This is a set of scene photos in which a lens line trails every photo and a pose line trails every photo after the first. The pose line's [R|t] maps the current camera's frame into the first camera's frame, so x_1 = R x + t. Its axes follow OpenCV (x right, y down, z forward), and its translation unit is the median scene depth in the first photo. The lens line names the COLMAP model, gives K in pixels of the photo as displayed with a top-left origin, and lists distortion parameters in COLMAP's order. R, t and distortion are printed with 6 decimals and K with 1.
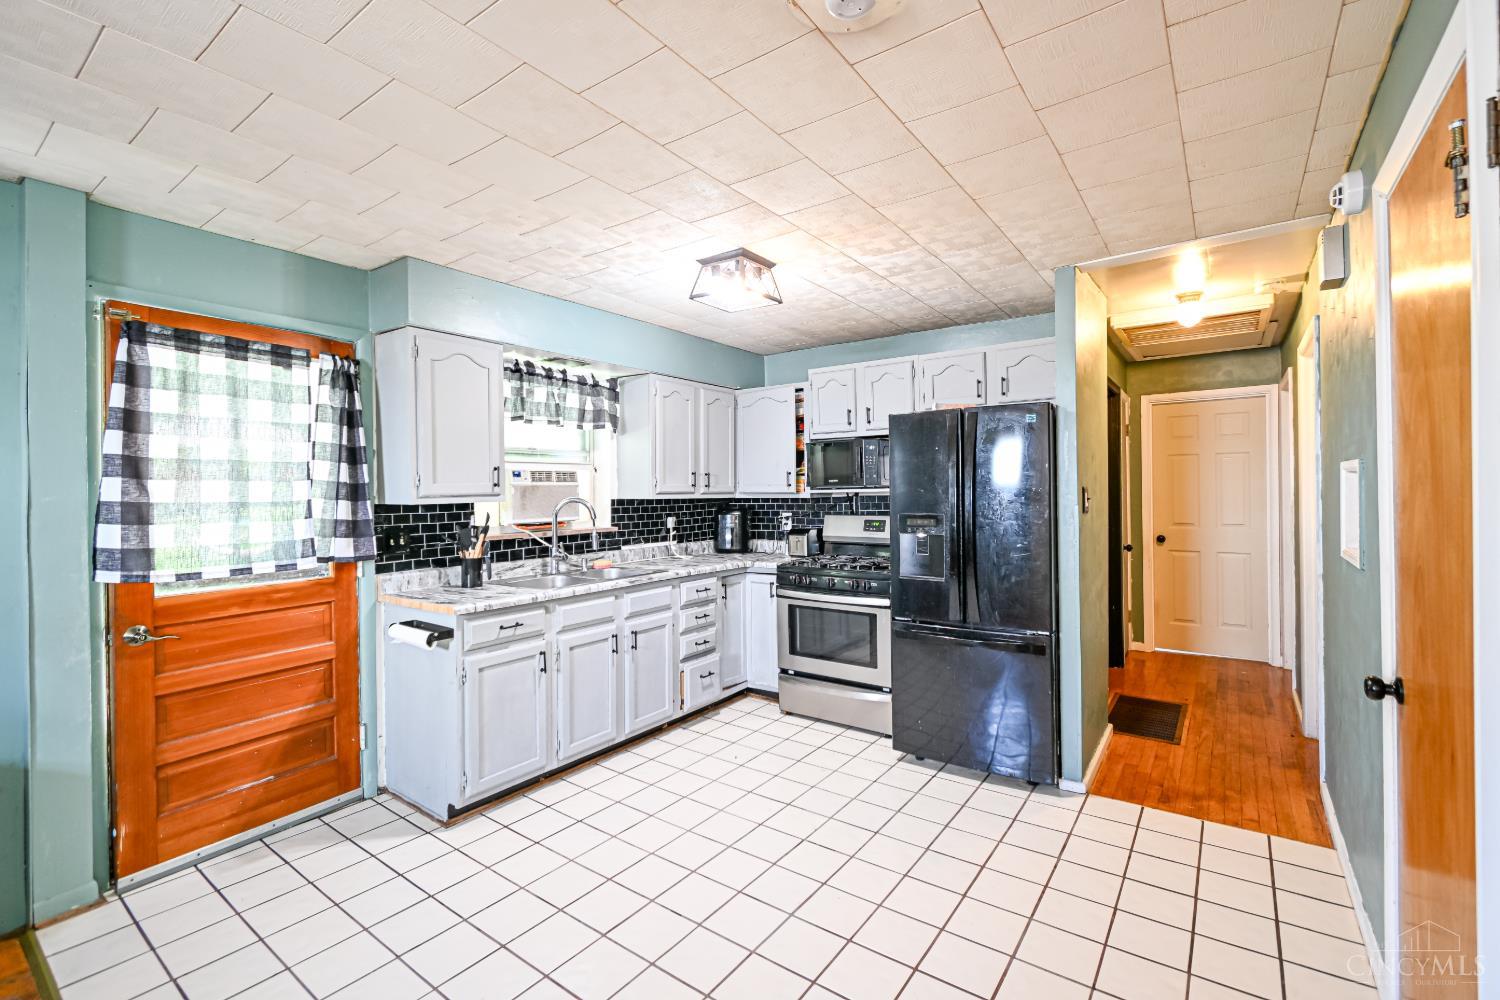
lens RADIAL K [[659.0, 0, 753.6], [0, 659.0, 492.9], [0, 0, 1]] dist [0.000557, -0.000316]
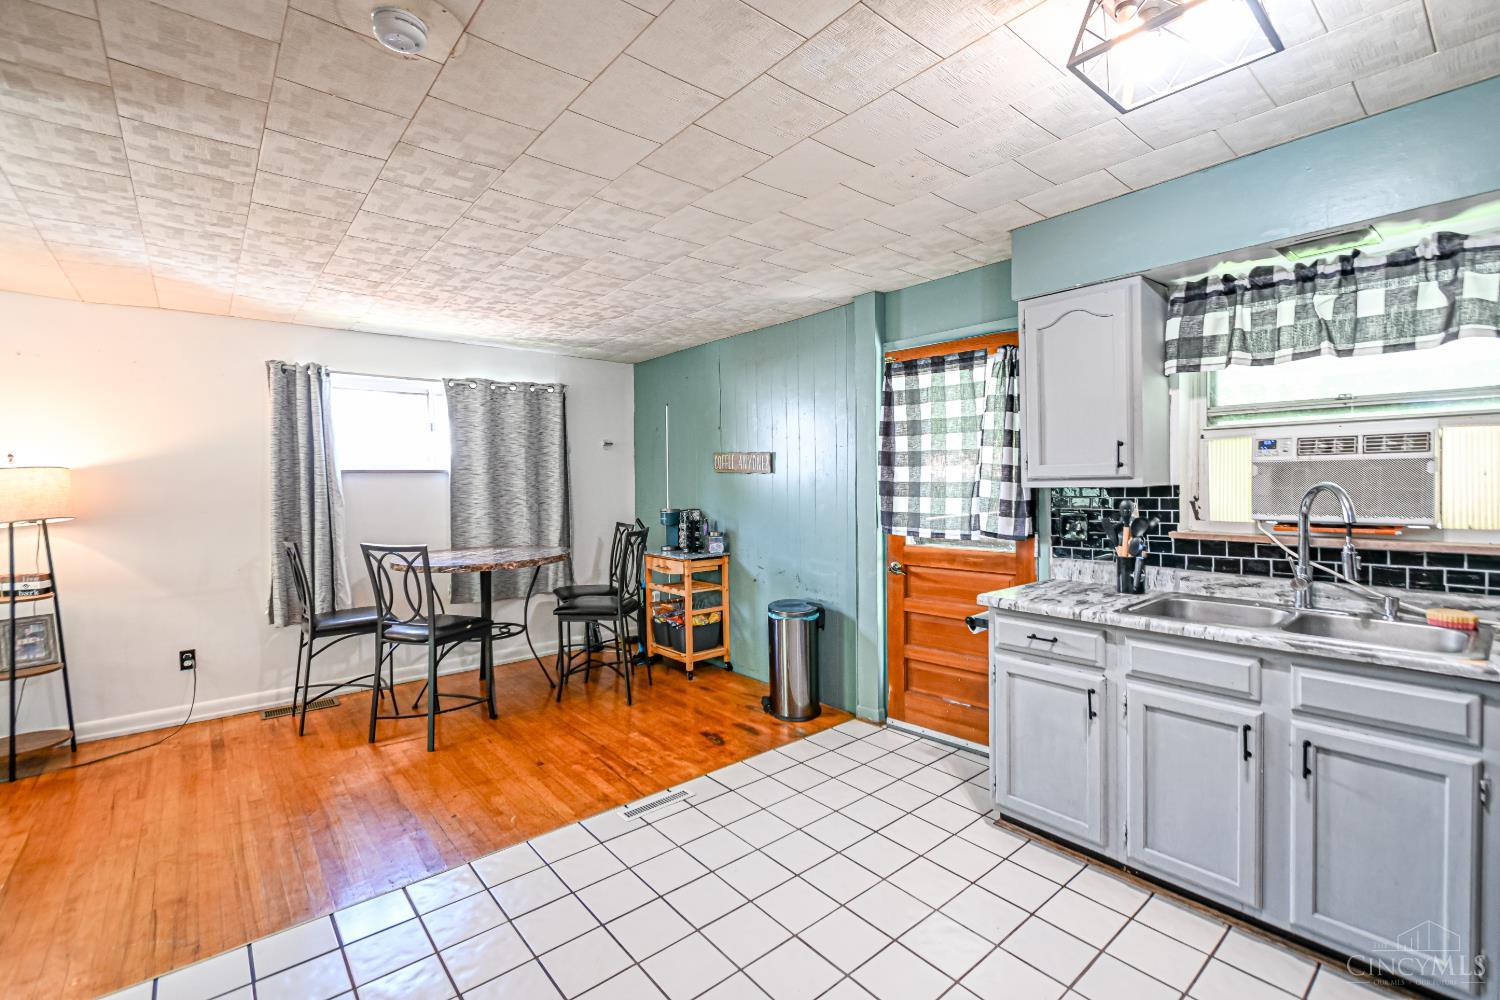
lens RADIAL K [[659.0, 0, 753.4], [0, 659.0, 494.8], [0, 0, 1]] dist [0.000557, -0.000316]
pose [[-0.242271, 0.037919, -0.969467, 0.526575], [0.012915, 0.999273, 0.035857, -0.011391], [0.970123, -0.003834, -0.242584, 0.878136]]
